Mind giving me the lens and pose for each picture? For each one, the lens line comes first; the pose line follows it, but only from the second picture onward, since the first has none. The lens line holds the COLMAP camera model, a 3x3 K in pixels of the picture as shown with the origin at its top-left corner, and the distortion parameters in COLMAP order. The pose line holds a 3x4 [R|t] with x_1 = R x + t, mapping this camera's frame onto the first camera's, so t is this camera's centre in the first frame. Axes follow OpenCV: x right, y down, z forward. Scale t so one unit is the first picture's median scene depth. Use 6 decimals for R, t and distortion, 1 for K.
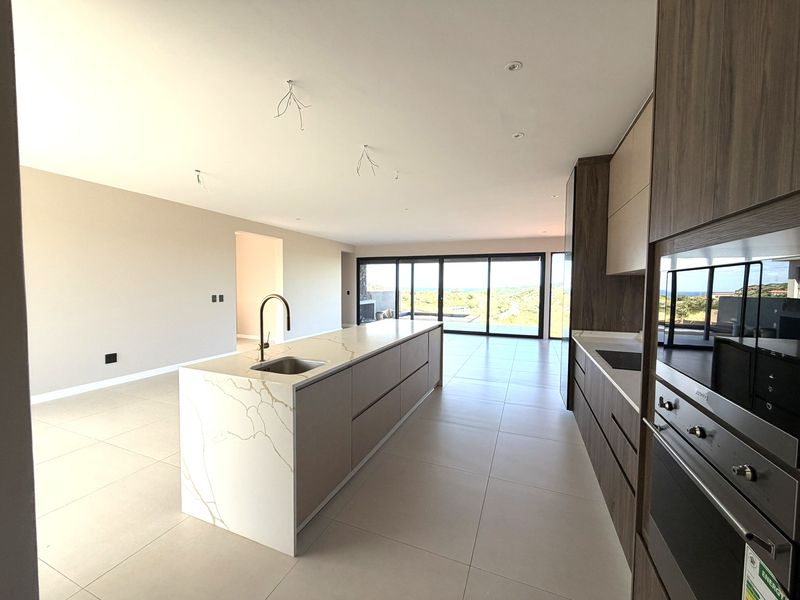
lens RADIAL K [[318.6, 0, 395.9], [0, 318.6, 301.3], [0, 0, 1]] dist [-0.001064, -0.000575]
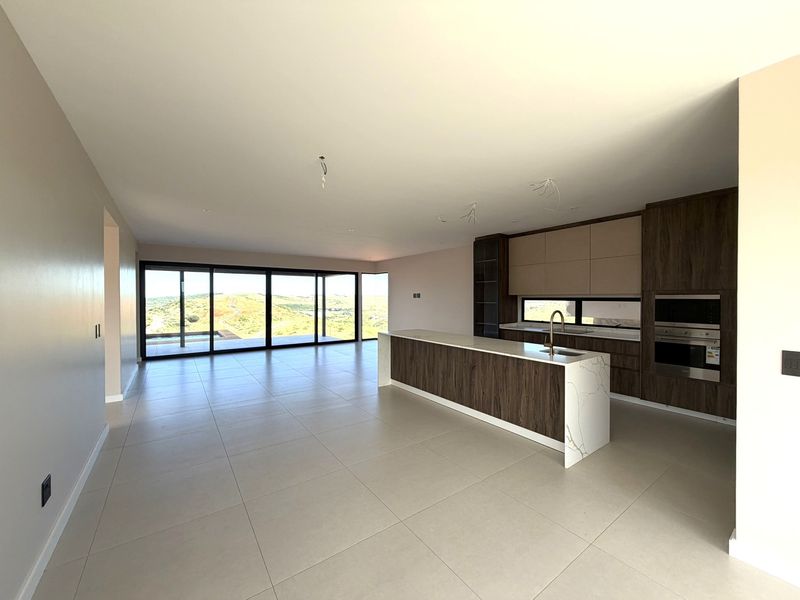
lens RADIAL K [[318.6, 0, 399.2], [0, 318.6, 301.4], [0, 0, 1]] dist [-0.001064, -0.000575]
pose [[0.519588, -0.017342, 0.854241, -1.160699], [0.045672, 0.998928, -0.007500, -0.048876], [-0.853195, 0.042912, 0.519823, 0.464675]]
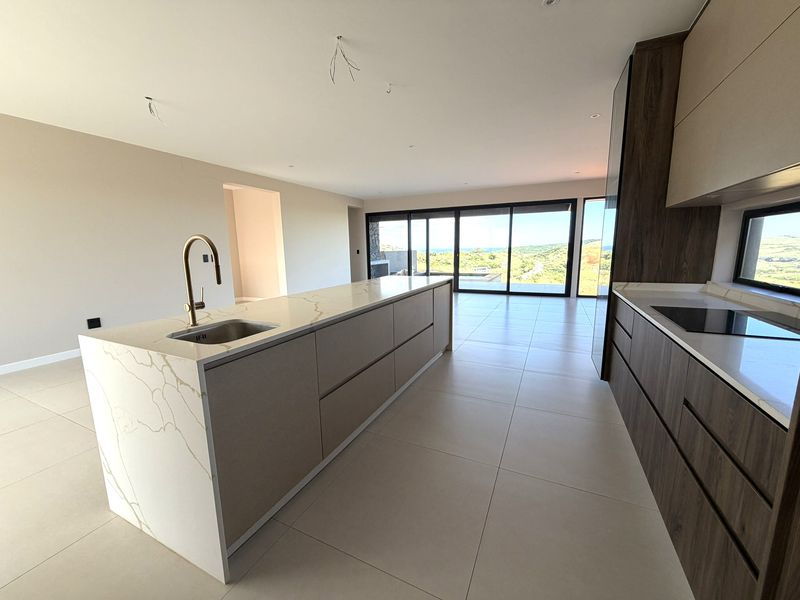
lens RADIAL K [[318.6, 0, 396.3], [0, 318.6, 301.1], [0, 0, 1]] dist [-0.001064, -0.000575]
pose [[0.997861, -0.014504, -0.063742, 0.061155], [0.021873, 0.992953, 0.116471, 0.029529], [0.061603, -0.117616, 0.991147, 0.162541]]
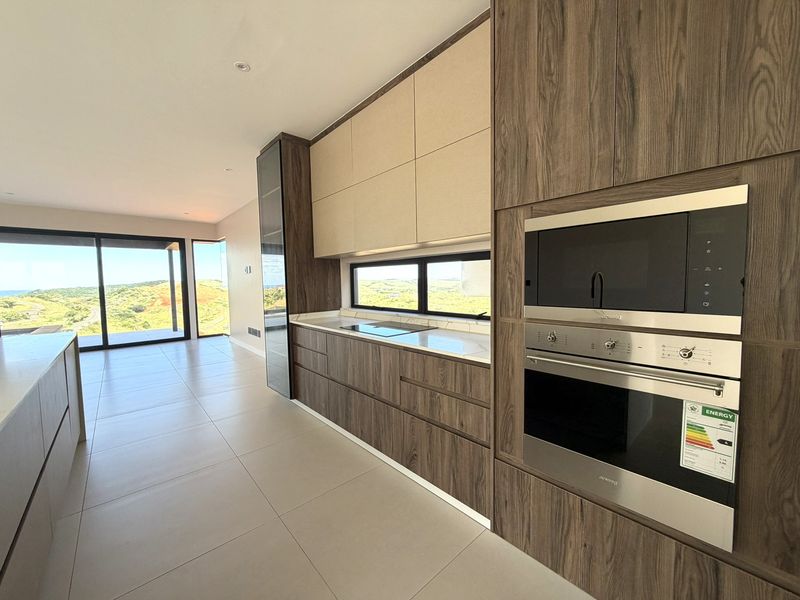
lens RADIAL K [[318.6, 0, 398.5], [0, 318.6, 300.9], [0, 0, 1]] dist [-0.001064, -0.000575]
pose [[0.434084, -0.070214, 0.898132, -0.133894], [0.064231, 0.996833, 0.046887, 0.022213], [-0.898580, 0.037335, 0.437219, 0.258075]]
